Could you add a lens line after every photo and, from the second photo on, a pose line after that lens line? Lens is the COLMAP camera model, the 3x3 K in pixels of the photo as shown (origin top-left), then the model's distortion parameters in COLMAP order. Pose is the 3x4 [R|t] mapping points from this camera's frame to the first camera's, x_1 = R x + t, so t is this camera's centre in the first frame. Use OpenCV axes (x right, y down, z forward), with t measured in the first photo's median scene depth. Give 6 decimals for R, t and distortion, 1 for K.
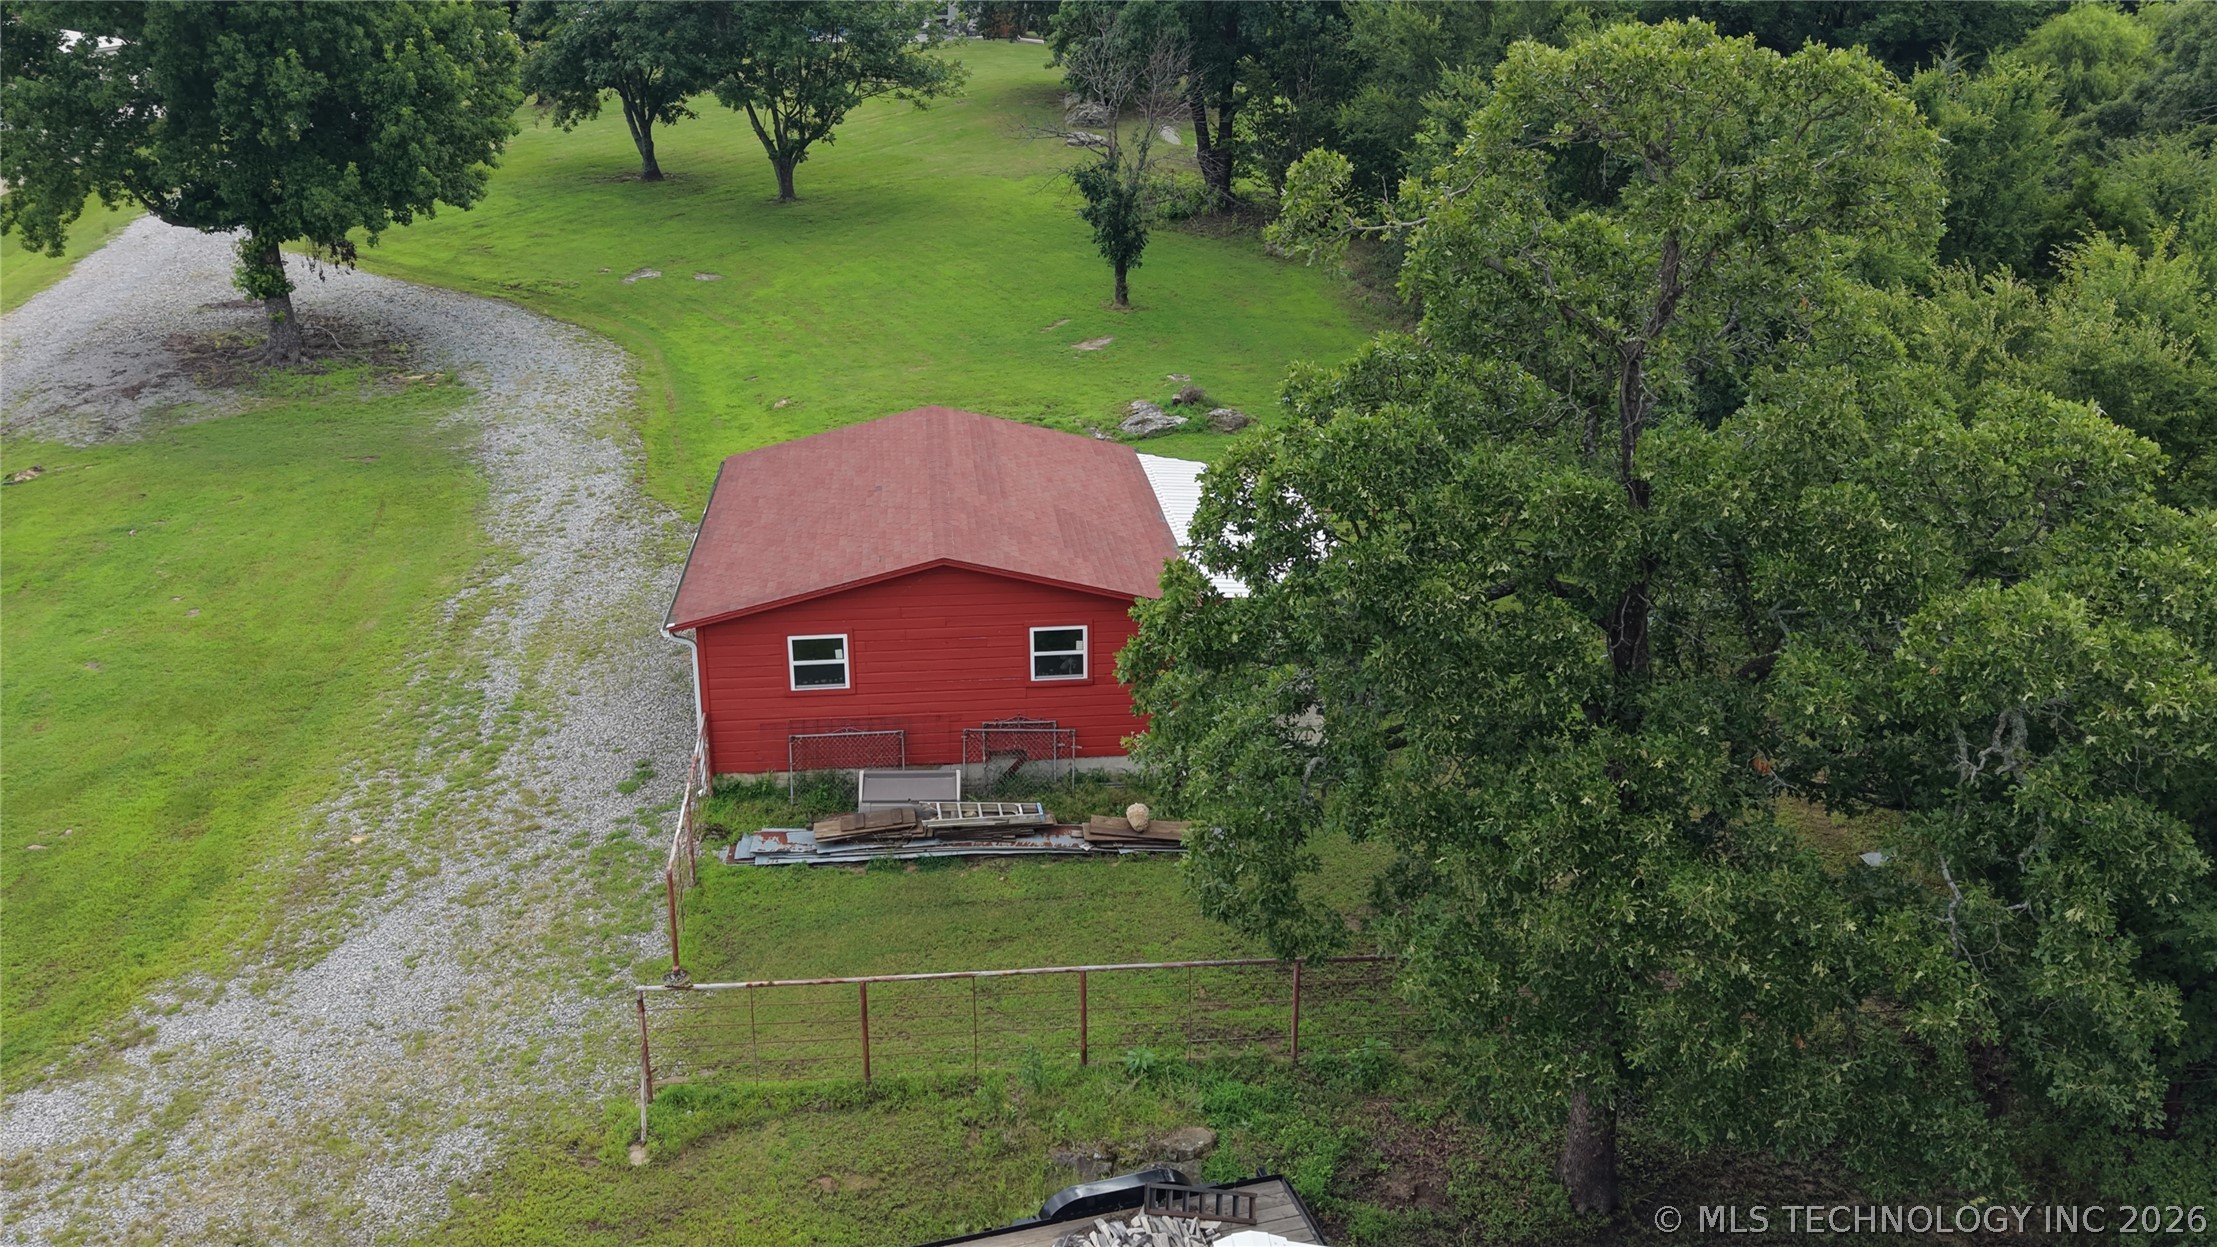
lens RADIAL K [[1880.8, 0, 1148.6], [0, 1880.8, 639.4], [0, 0, 1]] dist [0.034497, -0.039791]
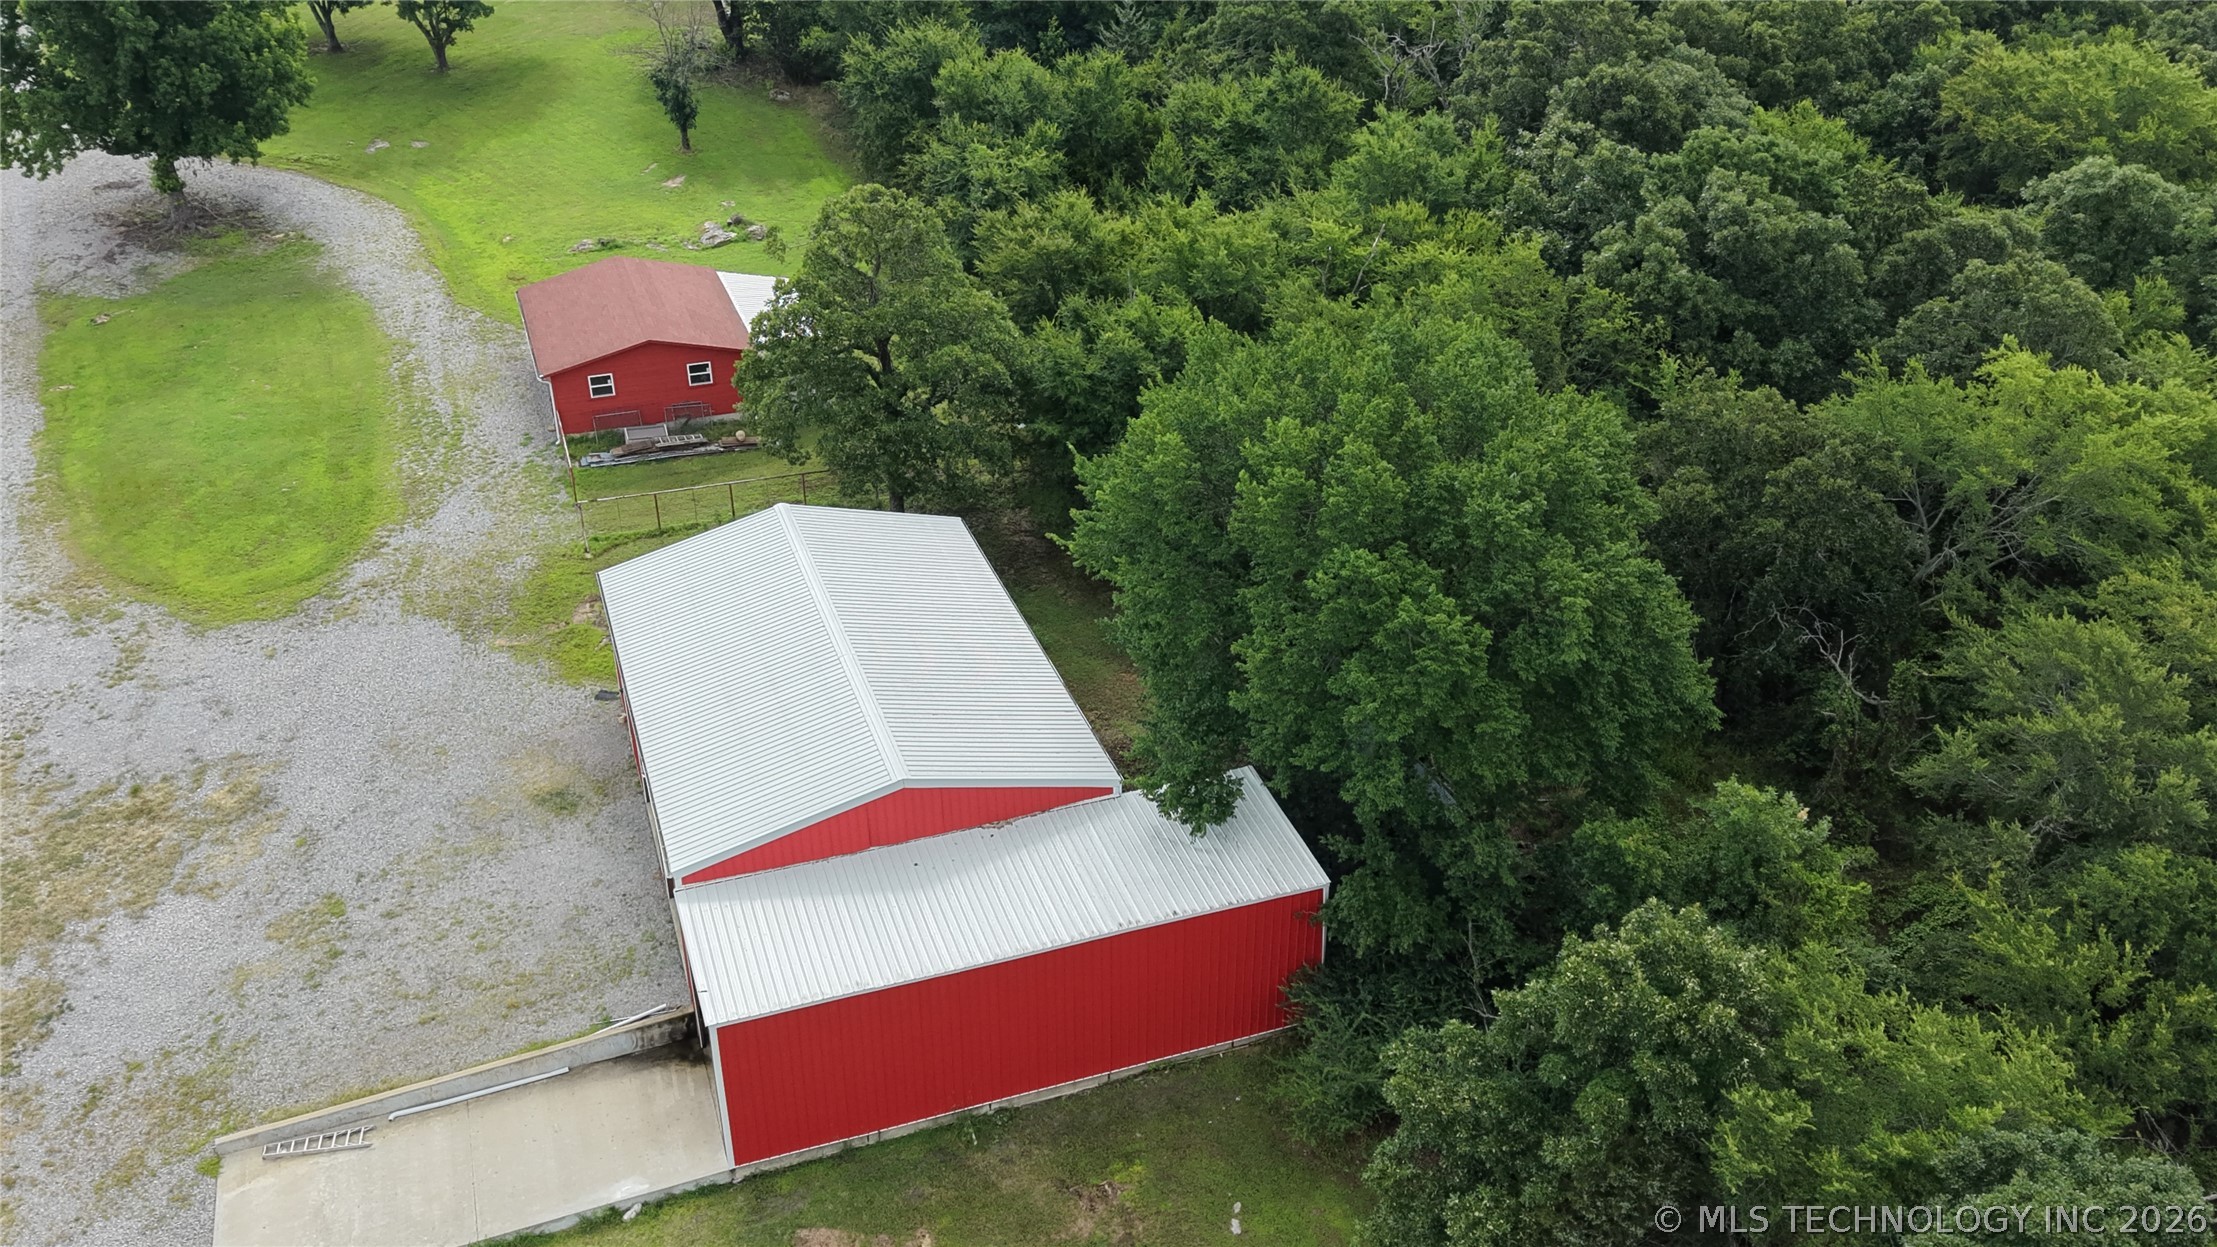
lens RADIAL K [[1880.8, 0, 1127.5], [0, 1880.8, 625.8], [0, 0, 1]] dist [0.034497, -0.039791]
pose [[0.973211, -0.114327, 0.199476, -0.019349], [0.078277, 0.980532, 0.180081, -0.041648], [-0.216180, -0.159642, 0.963214, -0.932481]]
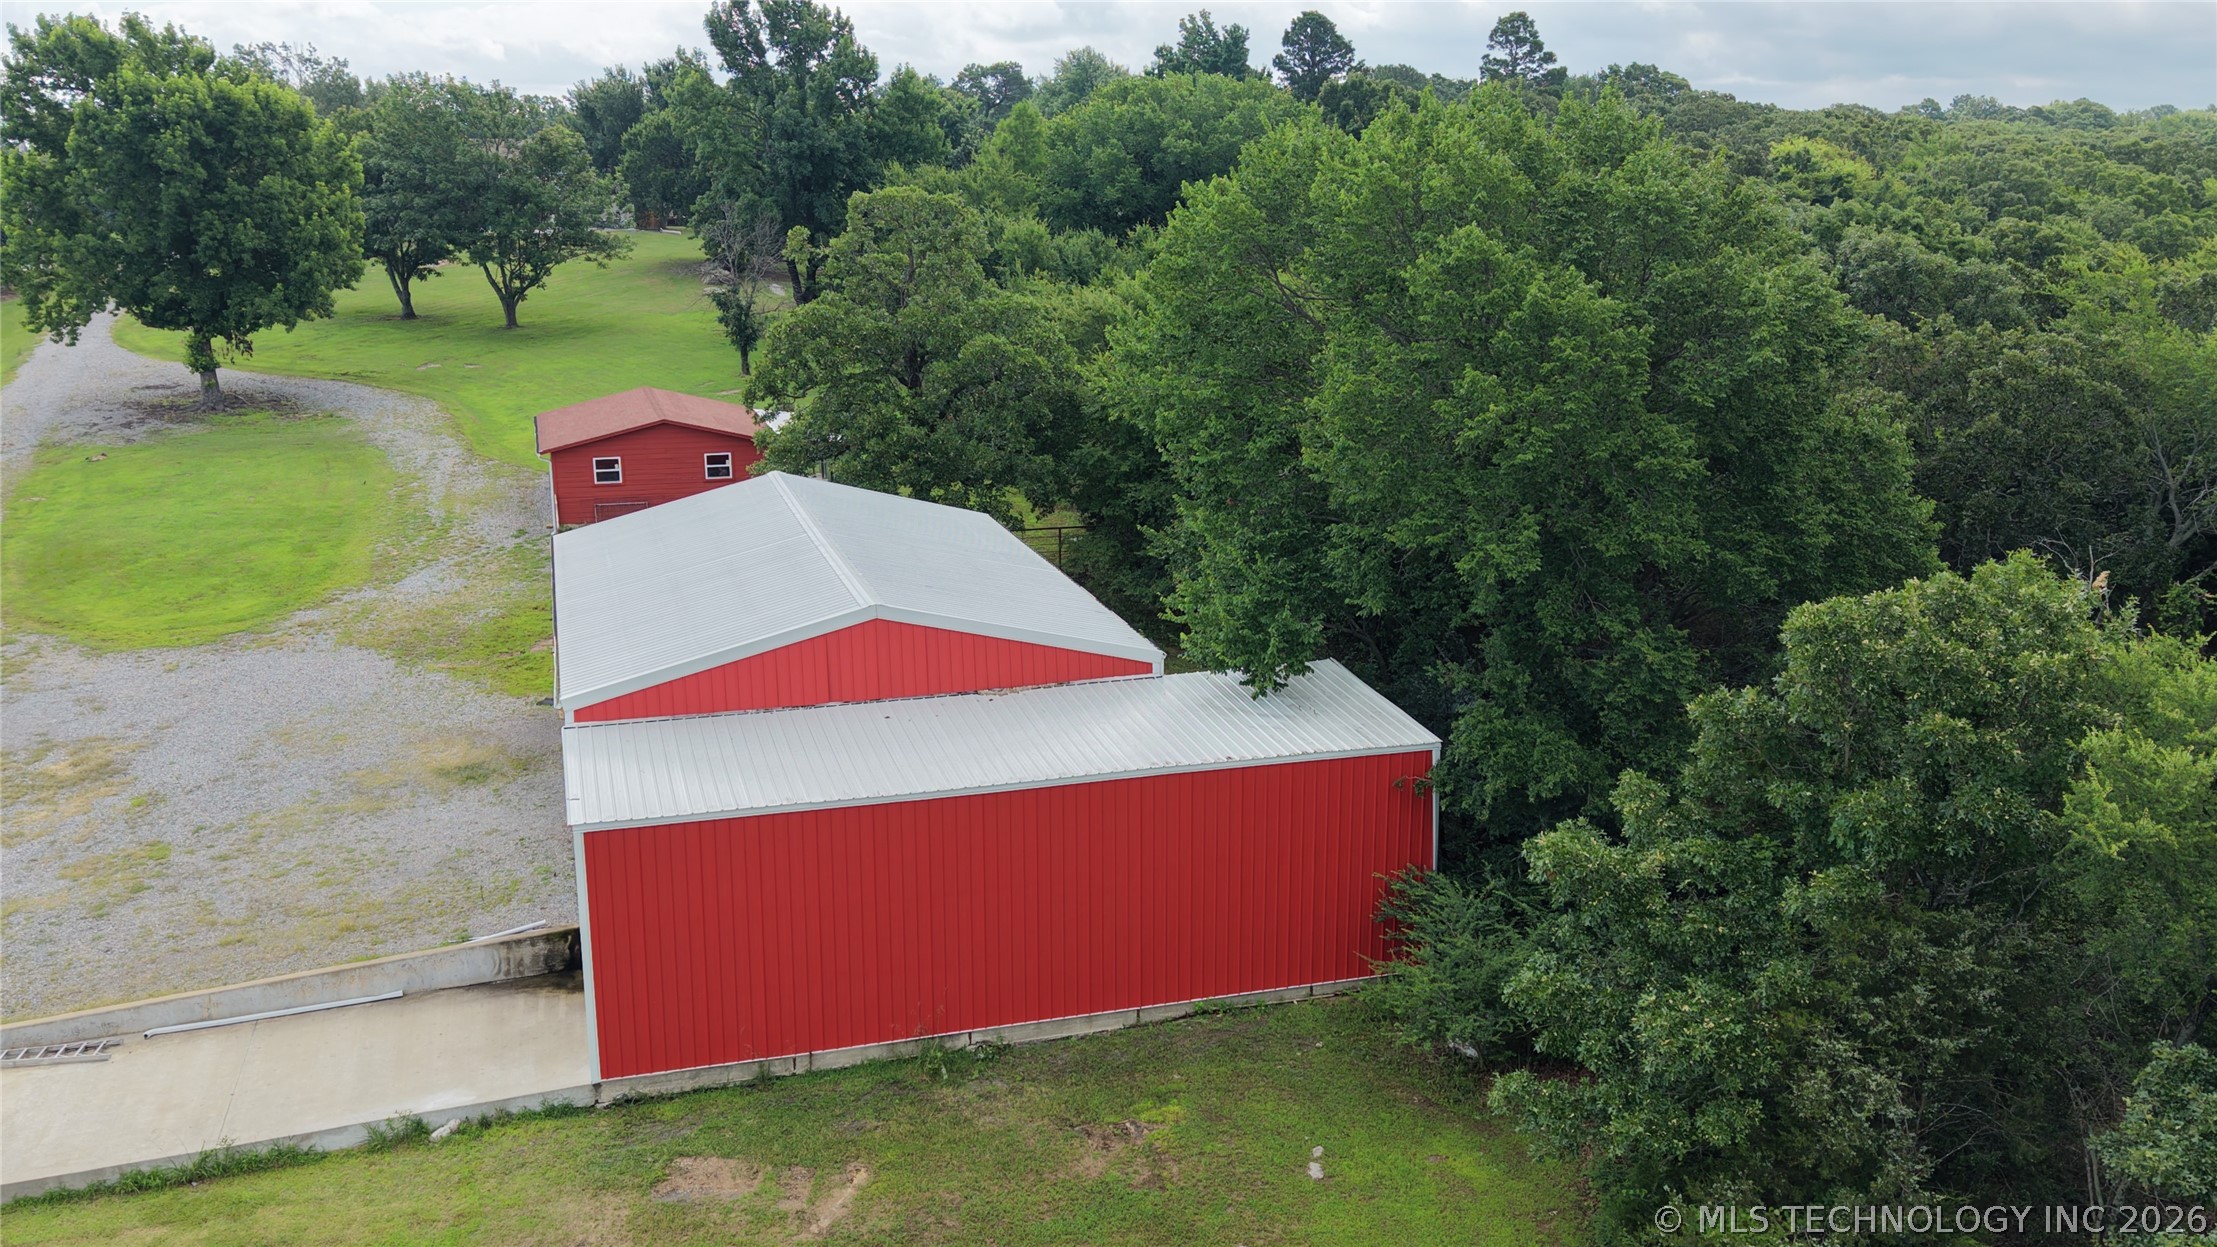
lens RADIAL K [[1880.8, 0, 1127.0], [0, 1880.8, 624.0], [0, 0, 1]] dist [0.034497, -0.039791]
pose [[0.983365, -0.044736, 0.176043, 0.016367], [0.064315, 0.992162, -0.107133, 0.275780], [-0.169871, 0.116673, 0.978535, -0.739993]]
